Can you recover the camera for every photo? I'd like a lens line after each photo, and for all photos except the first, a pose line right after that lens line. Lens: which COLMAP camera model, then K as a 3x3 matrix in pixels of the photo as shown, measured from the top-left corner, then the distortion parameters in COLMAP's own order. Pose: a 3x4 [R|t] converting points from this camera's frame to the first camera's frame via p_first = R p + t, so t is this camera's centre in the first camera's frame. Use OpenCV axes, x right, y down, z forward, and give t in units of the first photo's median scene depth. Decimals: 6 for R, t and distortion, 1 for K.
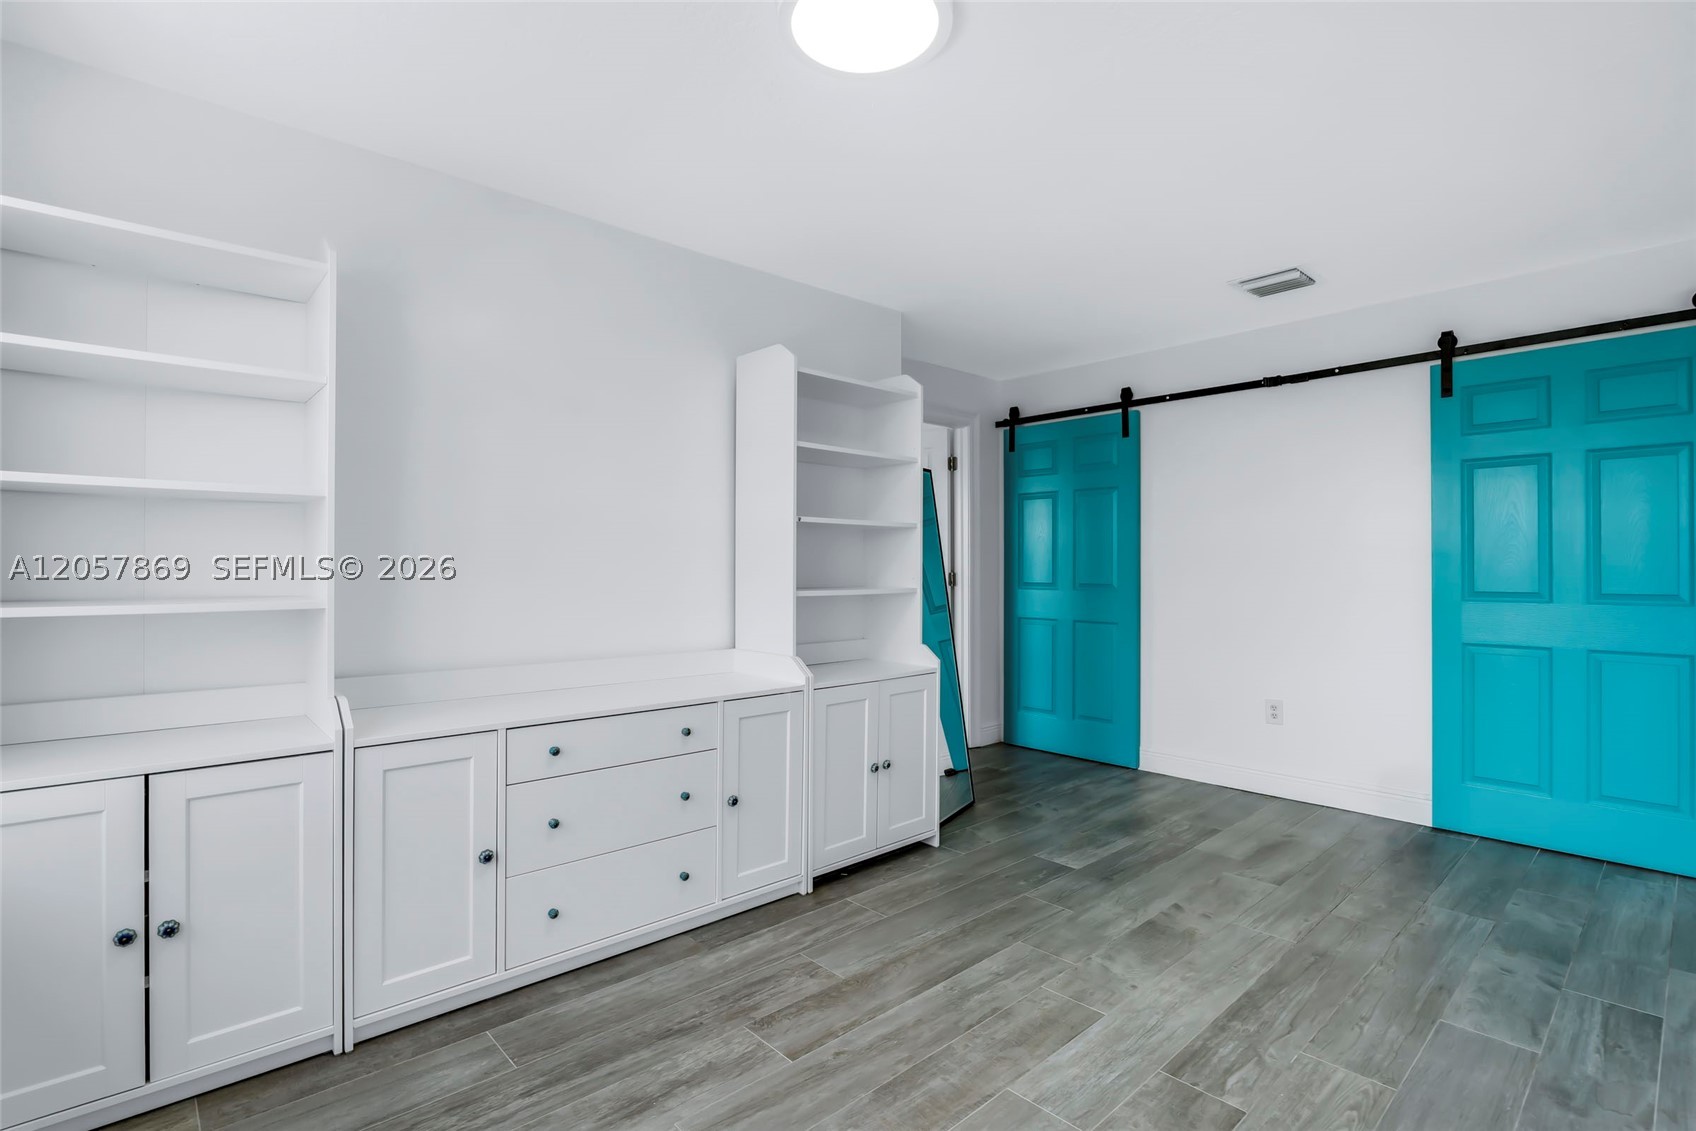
lens RADIAL K [[789.8, 0, 842.0], [0, 789.8, 571.3], [0, 0, 1]] dist [-0.005877, -0.000001]
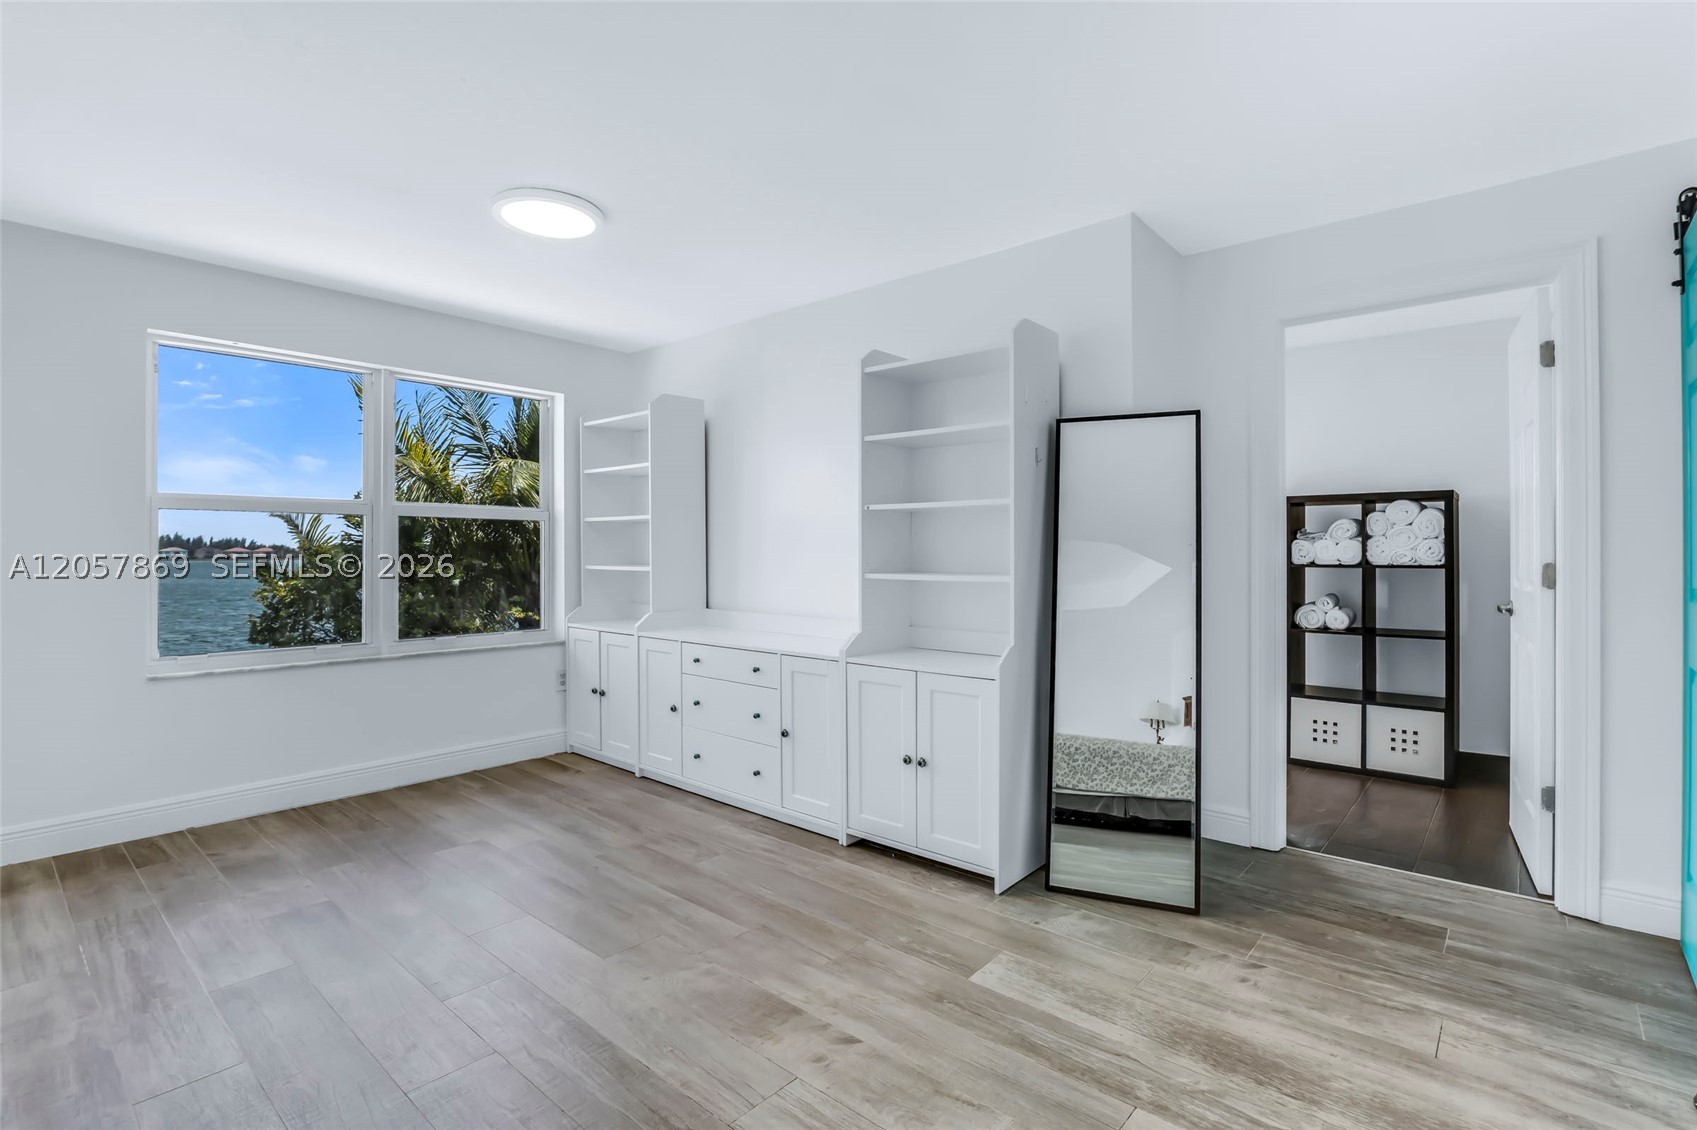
lens RADIAL K [[790.3, 0, 843.0], [0, 790.3, 550.6], [0, 0, 1]] dist [-0.005877, -0.000001]
pose [[0.119579, 0.002160, -0.992822, 1.141279], [0.001218, 0.999997, 0.002322, -0.009695], [0.992824, -0.001487, 0.119576, 0.931592]]
